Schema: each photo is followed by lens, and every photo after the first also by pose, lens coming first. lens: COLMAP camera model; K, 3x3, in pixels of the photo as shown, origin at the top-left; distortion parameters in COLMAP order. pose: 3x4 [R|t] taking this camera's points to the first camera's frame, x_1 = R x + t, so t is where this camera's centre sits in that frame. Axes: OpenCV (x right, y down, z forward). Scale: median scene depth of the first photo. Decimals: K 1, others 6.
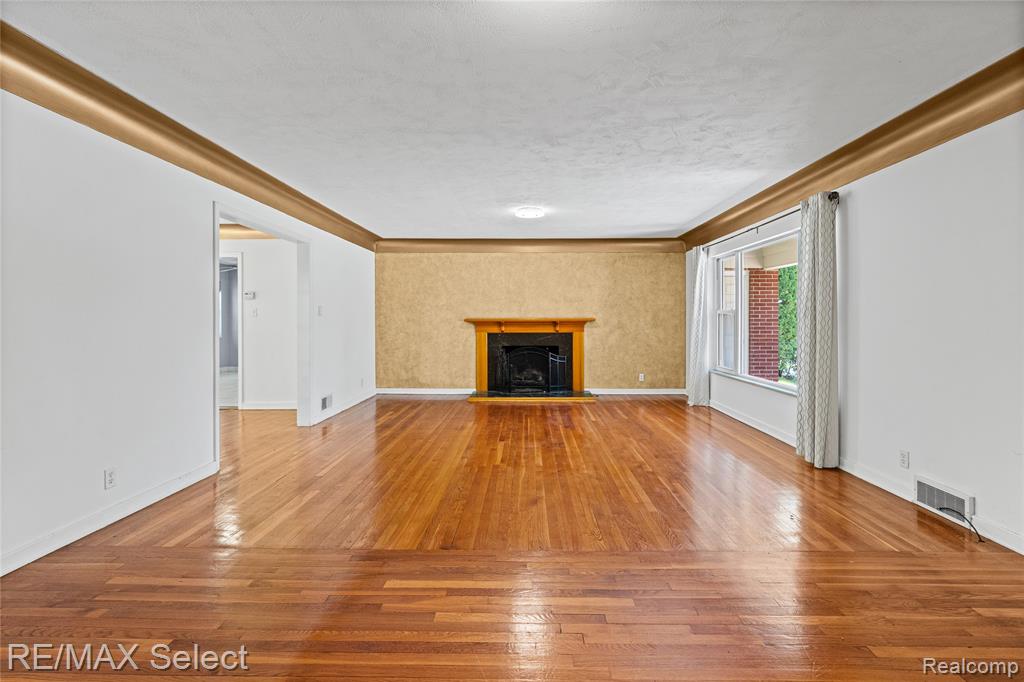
lens RADIAL K [[477.5, 0, 511.1], [0, 477.5, 336.4], [0, 0, 1]] dist [0.001720, 0.000126]
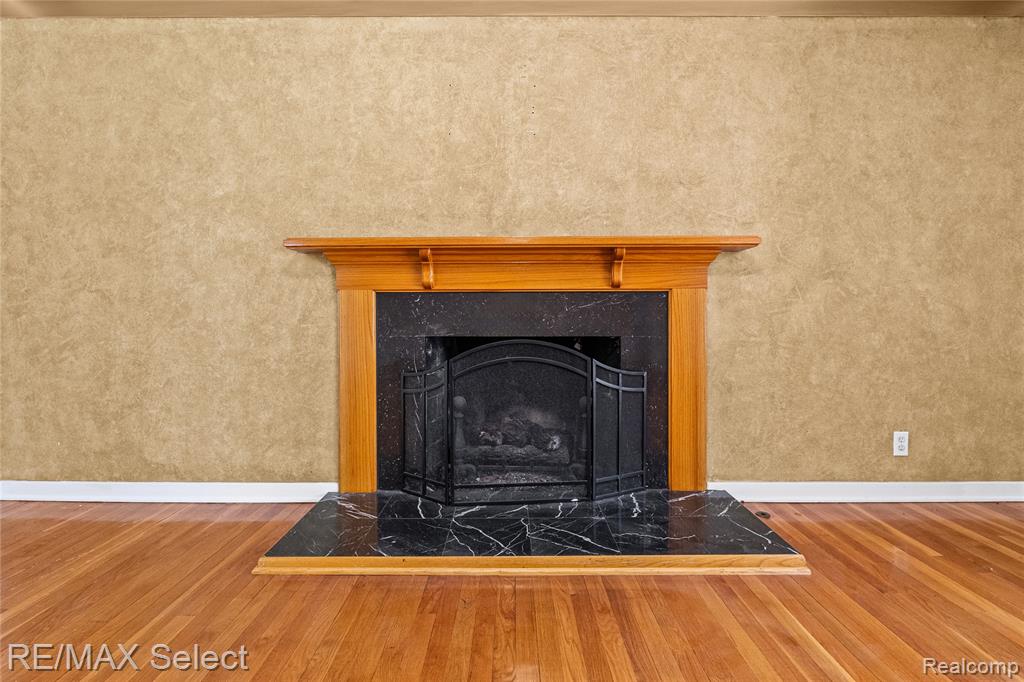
lens RADIAL K [[477.5, 0, 513.9], [0, 477.5, 339.3], [0, 0, 1]] dist [0.001720, 0.000126]
pose [[0.999977, -0.000593, 0.006783, 0.032200], [0.000556, 0.999985, 0.005388, 0.019987], [-0.006786, -0.005384, 0.999962, 0.706657]]
